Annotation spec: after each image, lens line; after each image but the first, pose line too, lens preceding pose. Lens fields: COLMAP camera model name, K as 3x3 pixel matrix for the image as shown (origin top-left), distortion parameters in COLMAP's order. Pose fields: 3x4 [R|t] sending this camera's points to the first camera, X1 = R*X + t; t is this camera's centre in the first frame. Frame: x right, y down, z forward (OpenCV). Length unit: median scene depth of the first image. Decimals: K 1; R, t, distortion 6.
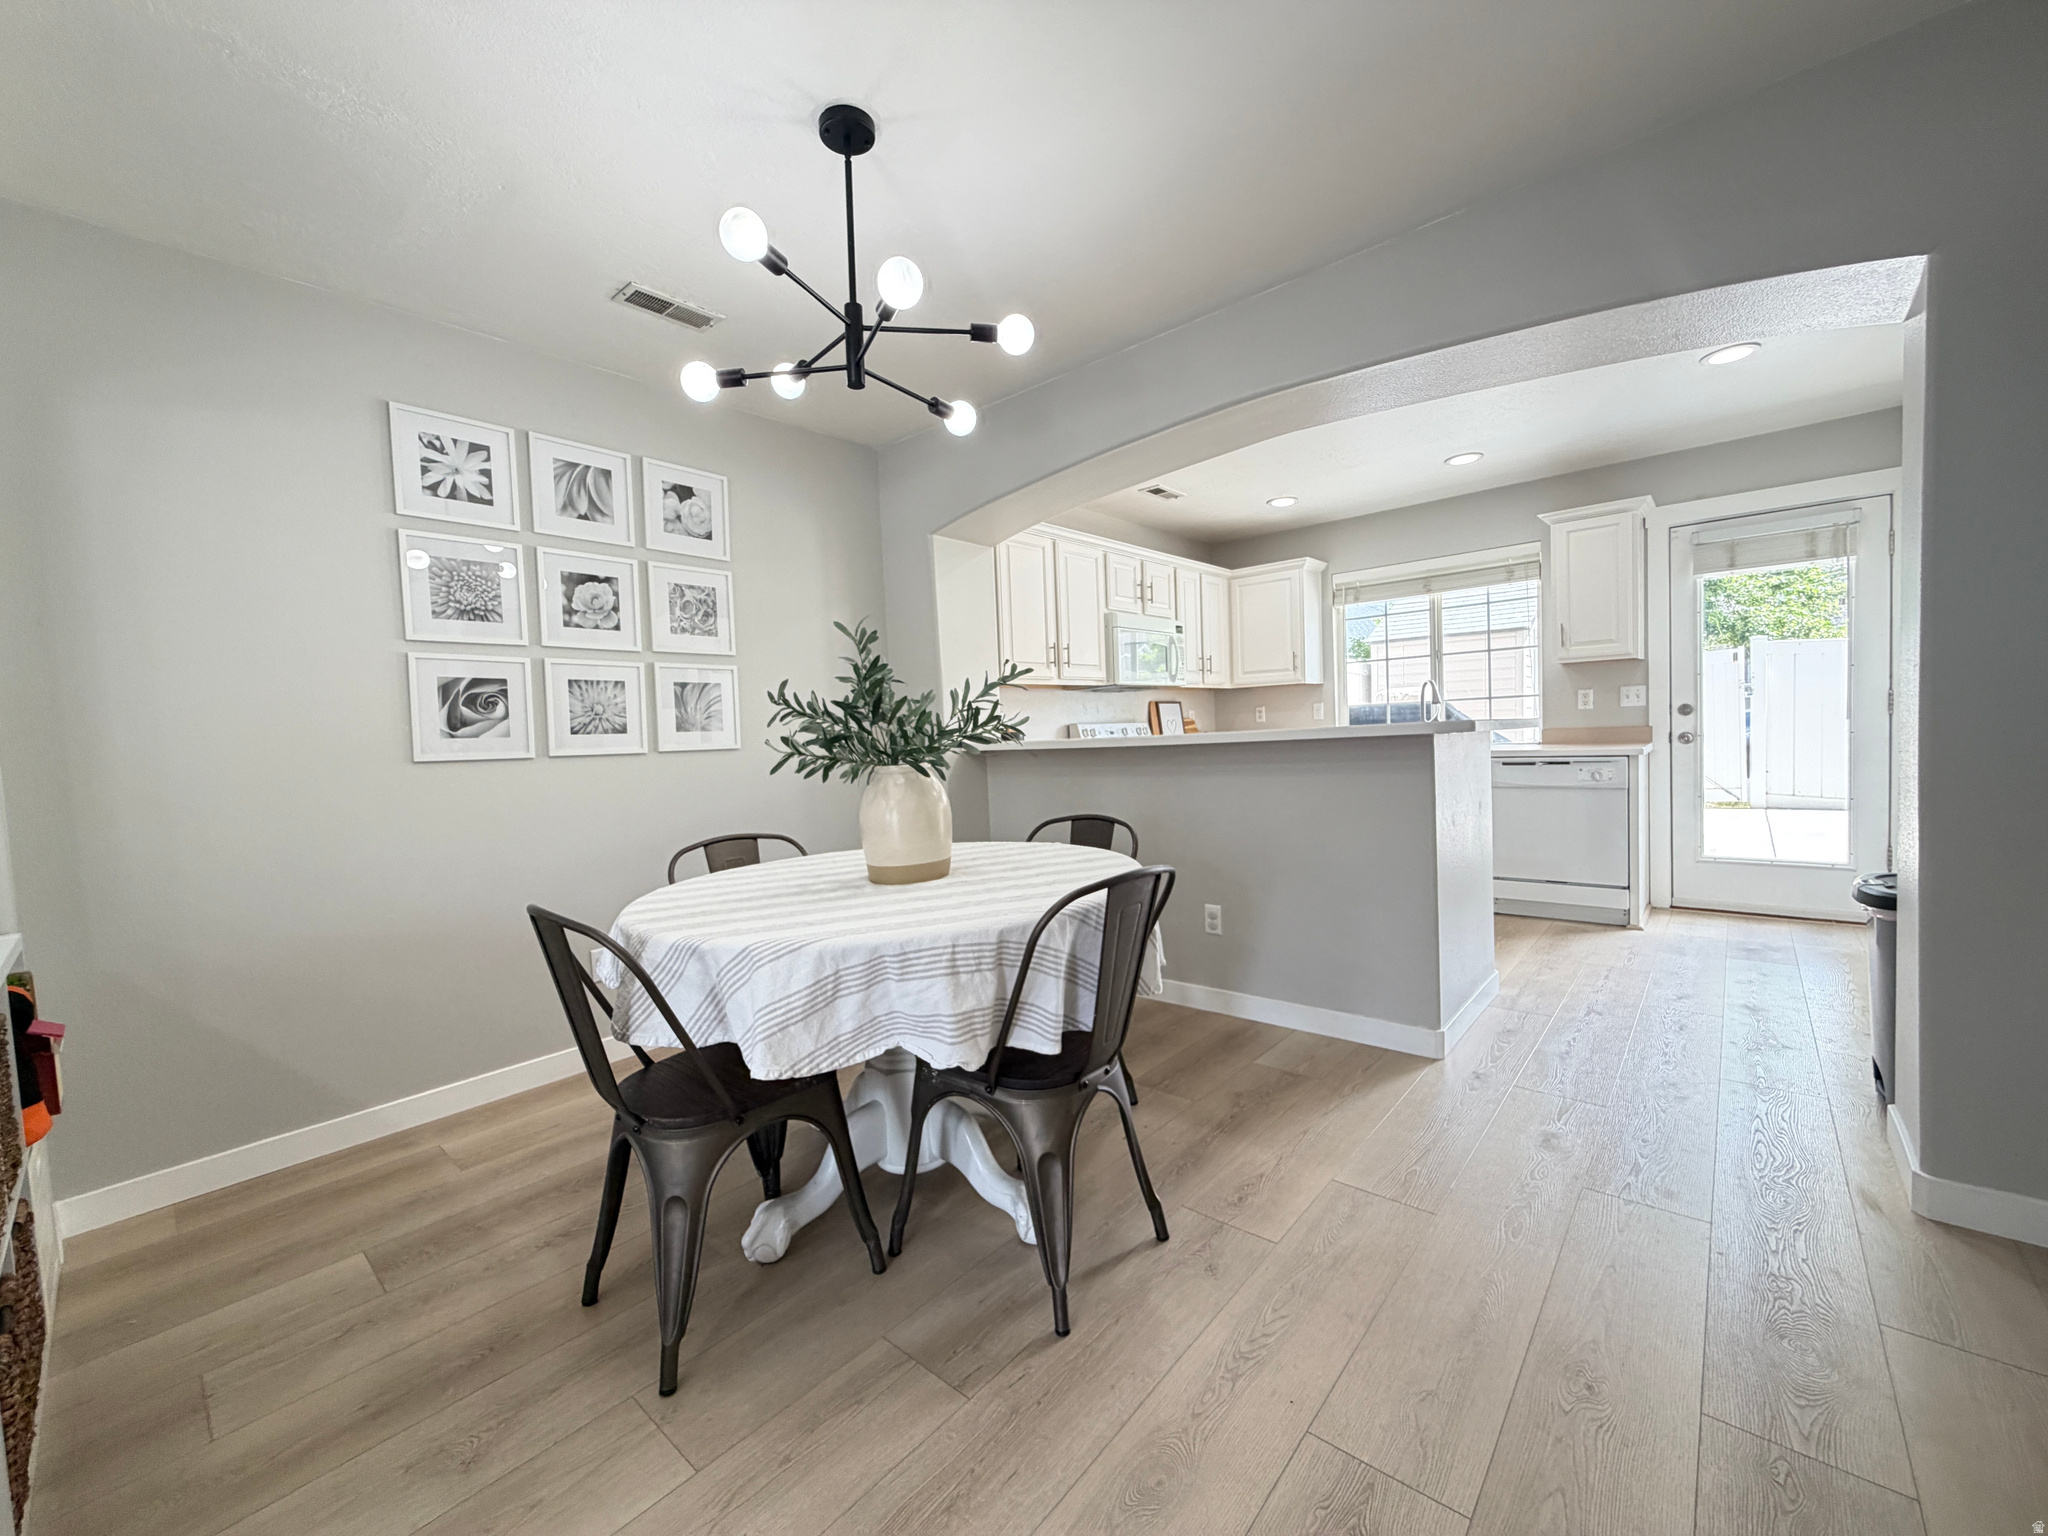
lens RADIAL K [[819.5, 0, 1030.4], [0, 819.5, 766.3], [0, 0, 1]] dist [-0.000701, -0.000178]
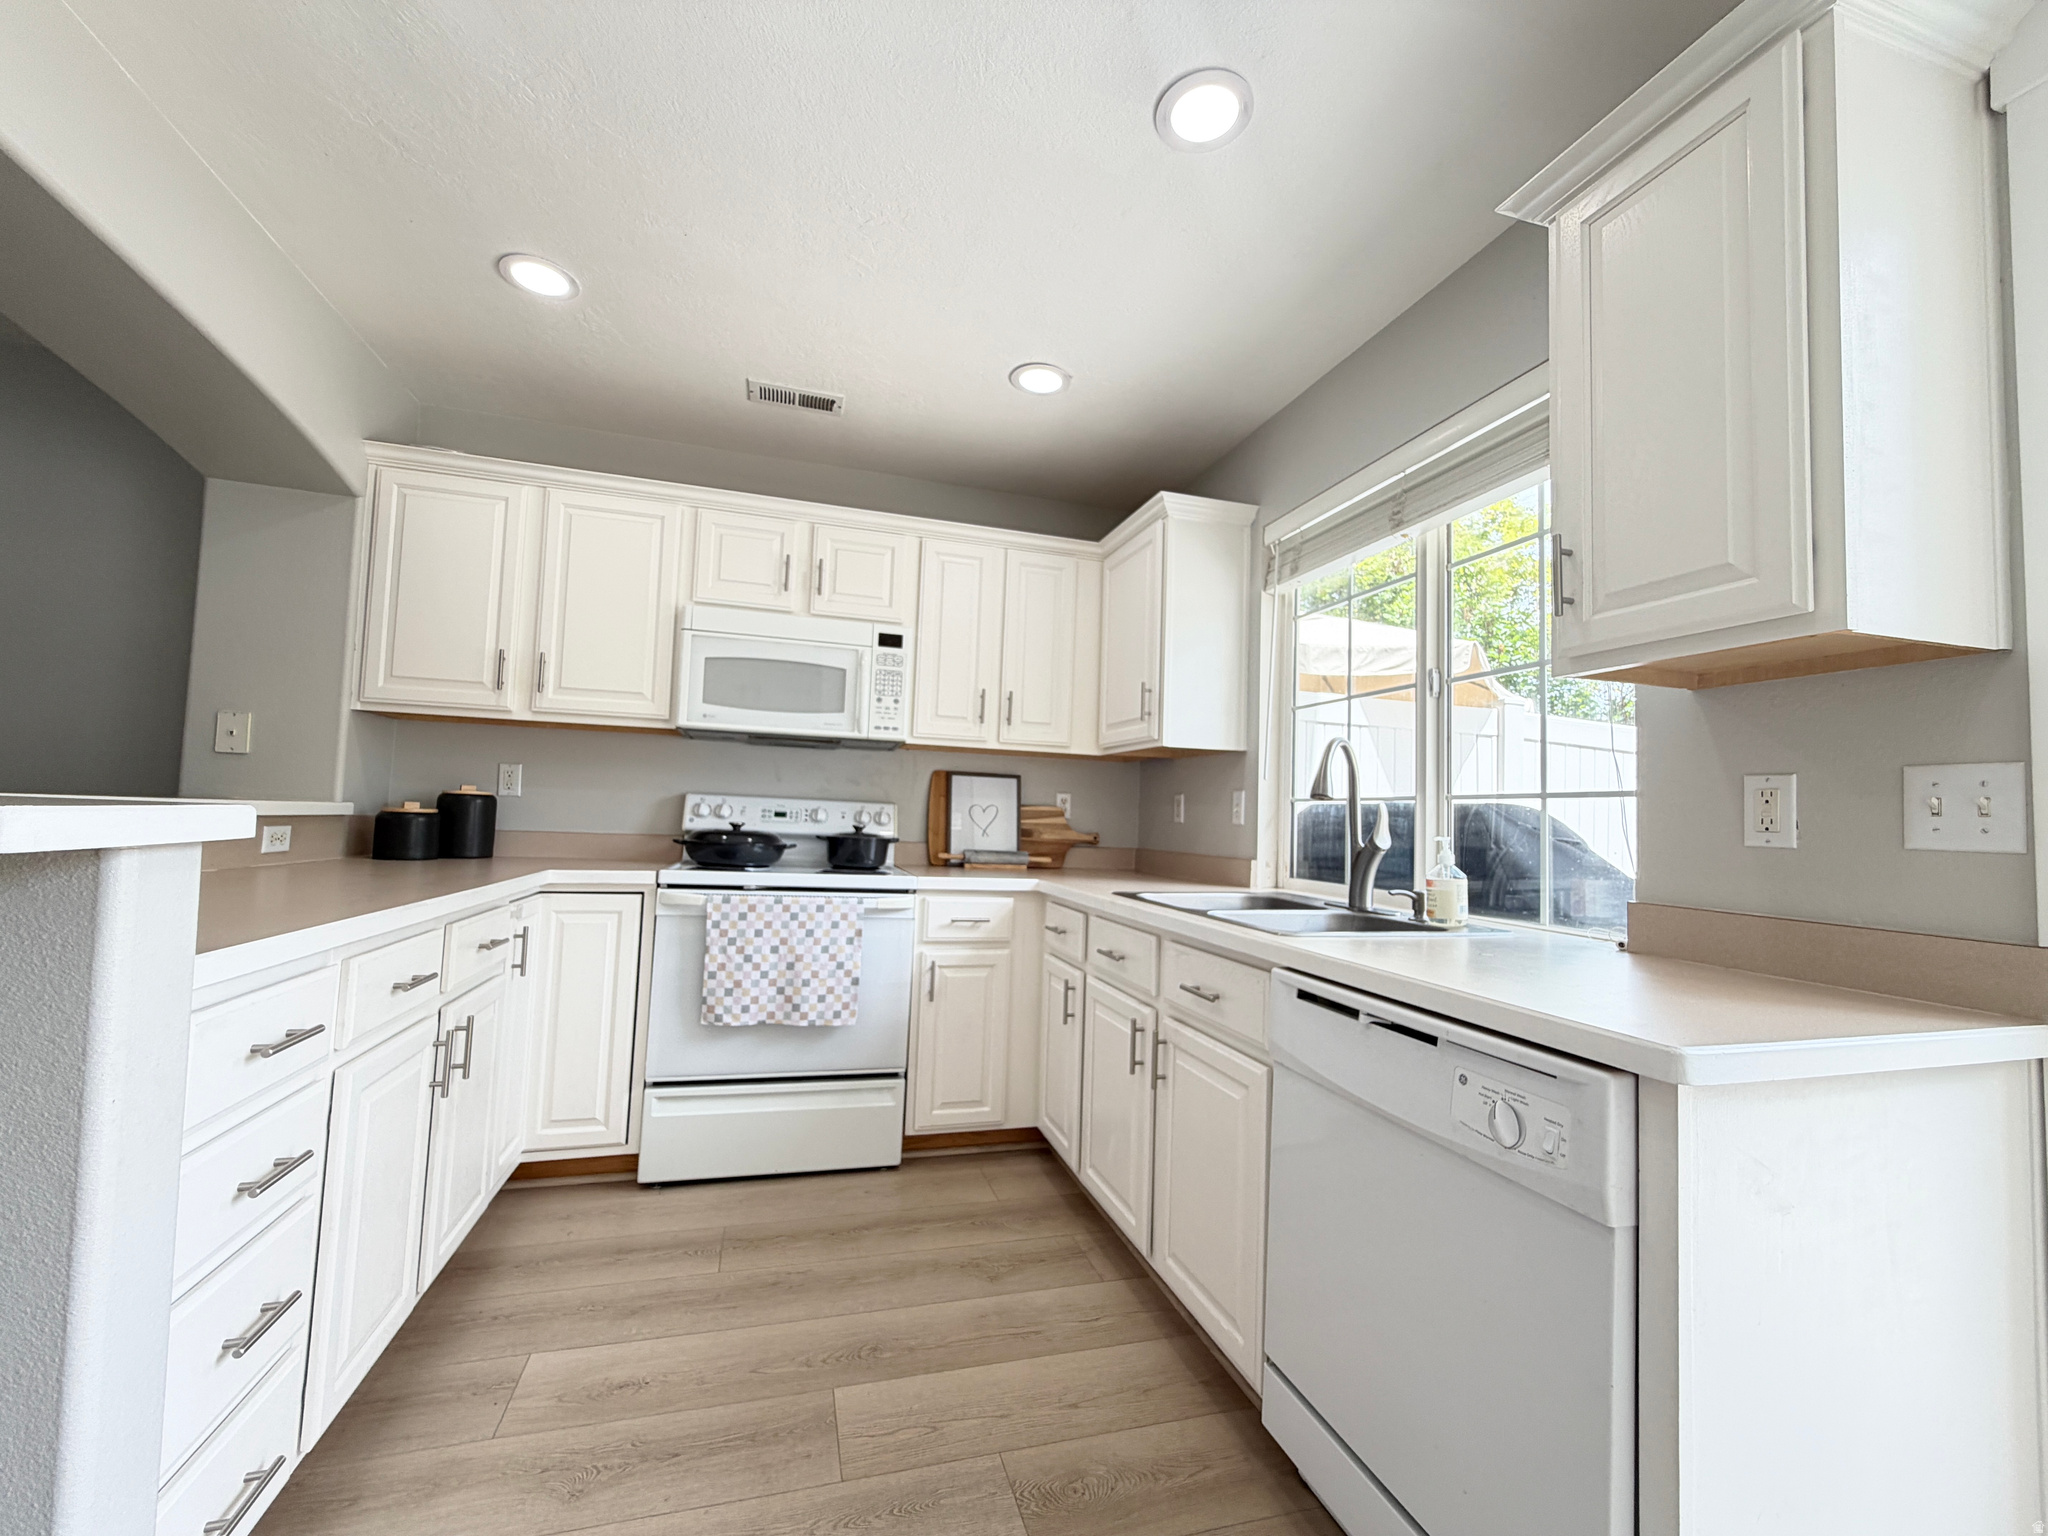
lens RADIAL K [[819.5, 0, 1024.8], [0, 819.5, 768.0], [0, 0, 1]] dist [-0.000701, -0.000178]
pose [[0.840033, 0.043044, -0.540824, 0.940349], [-0.097837, 0.992524, -0.072972, -0.078945], [0.533640, 0.114211, 0.837964, 0.971369]]
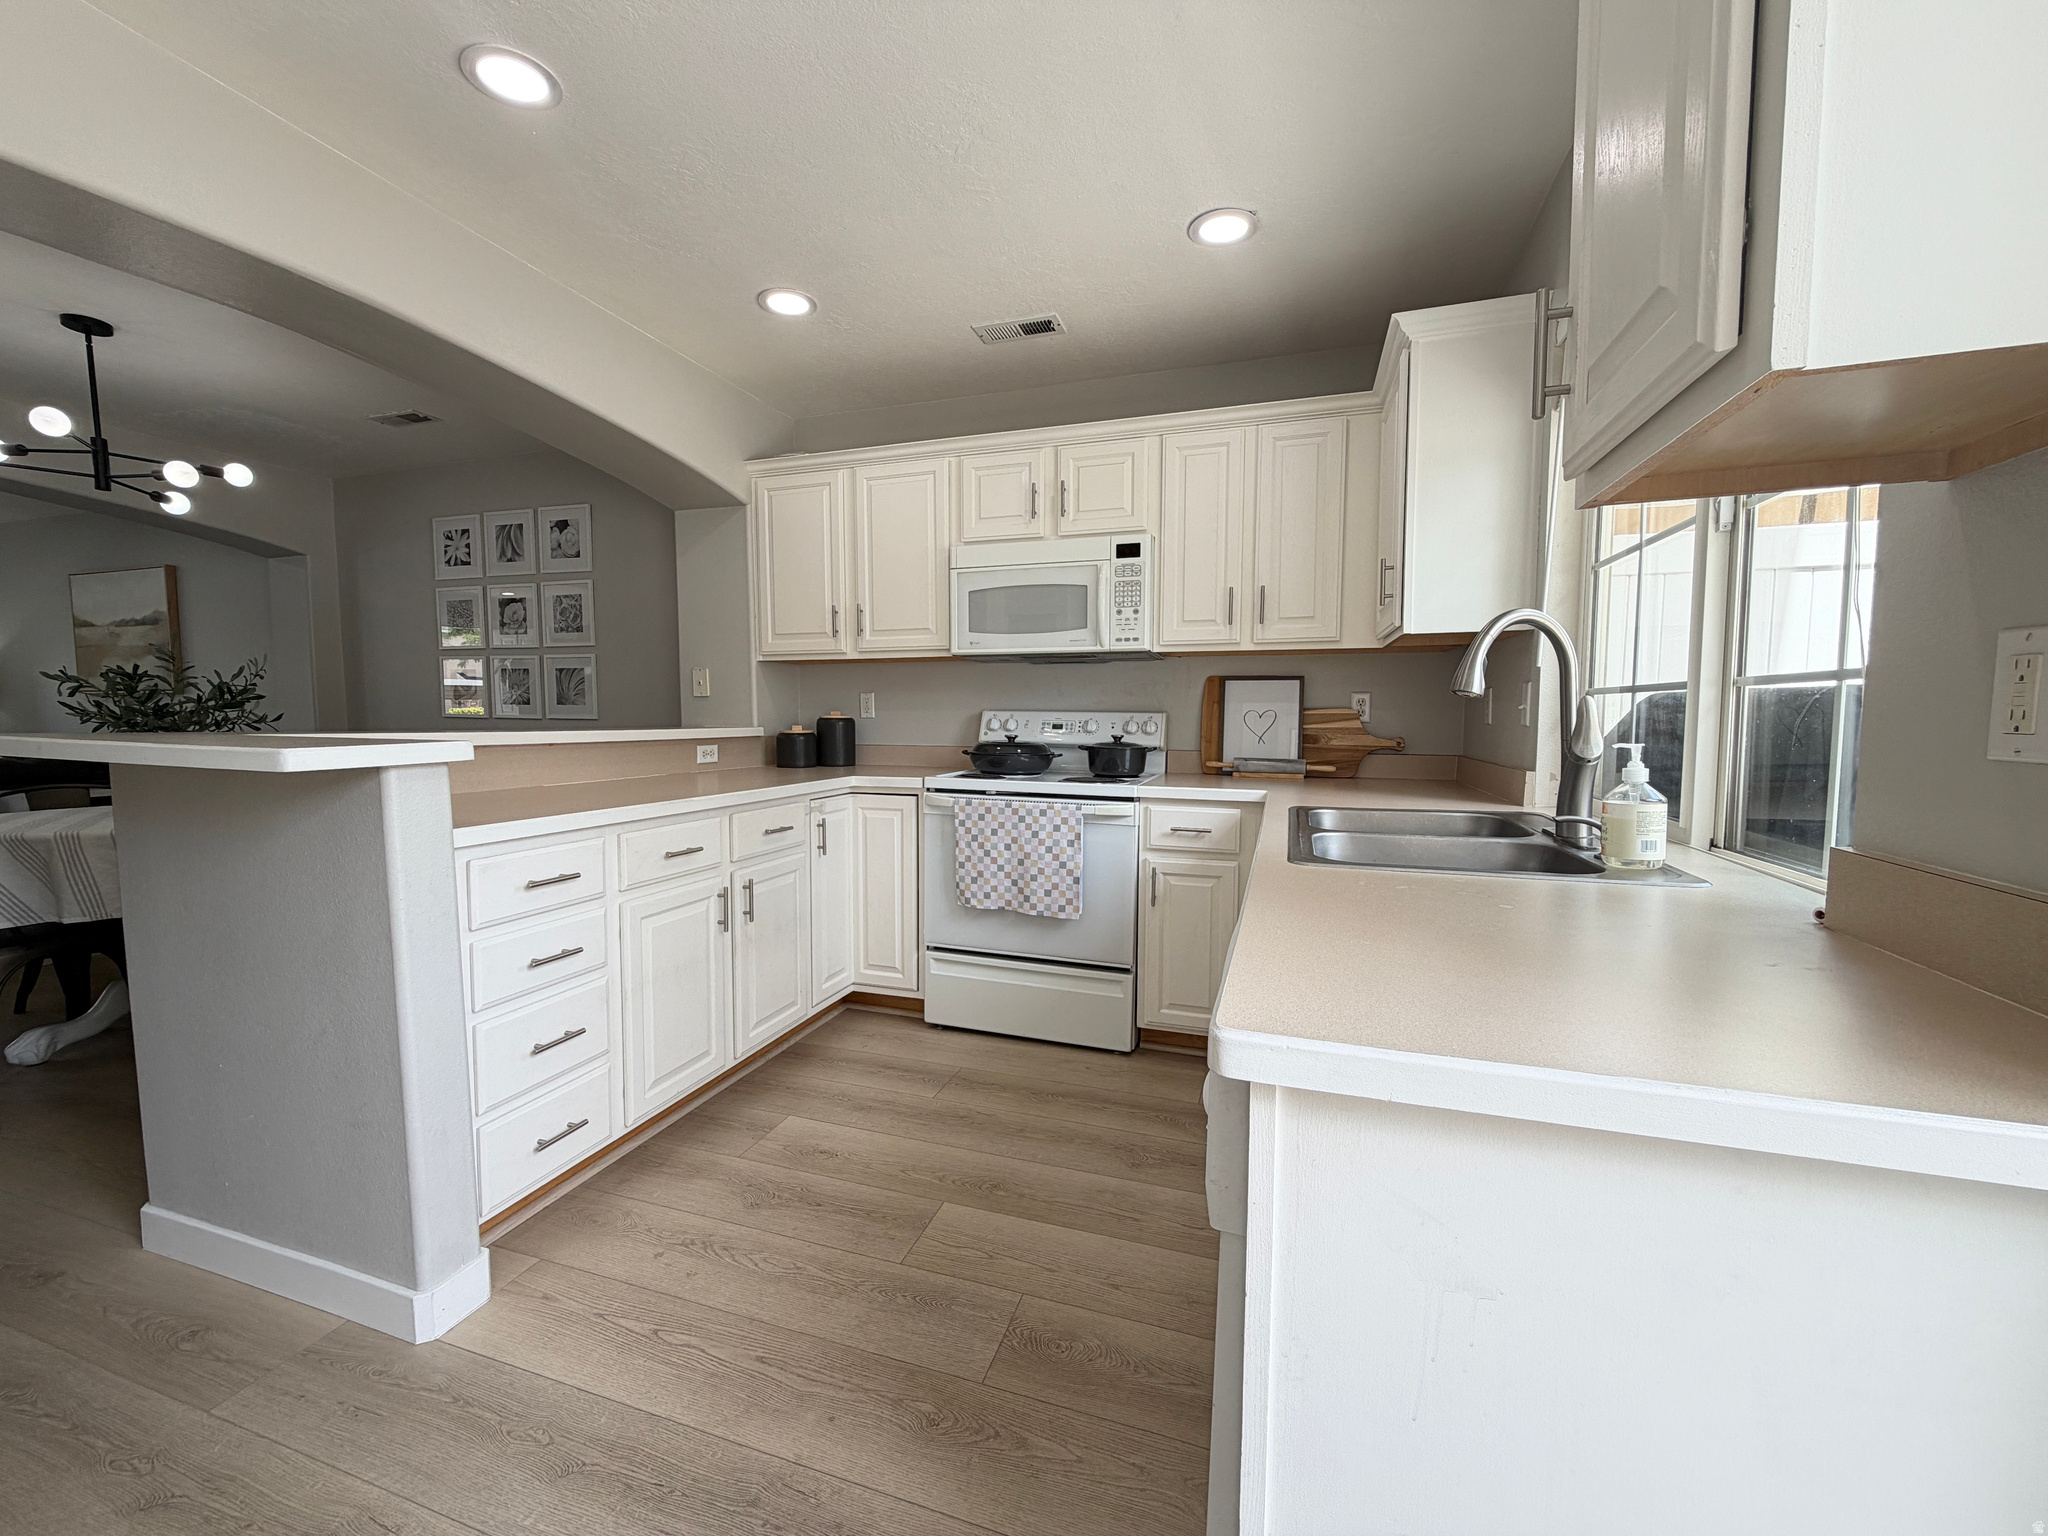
lens RADIAL K [[819.5, 0, 1019.6], [0, 819.5, 769.2], [0, 0, 1]] dist [-0.000701, -0.000178]
pose [[0.381680, 0.109838, -0.917745, 1.137245], [-0.058508, 0.993794, 0.094607, -0.109777], [0.922441, 0.017585, 0.385738, 1.185397]]
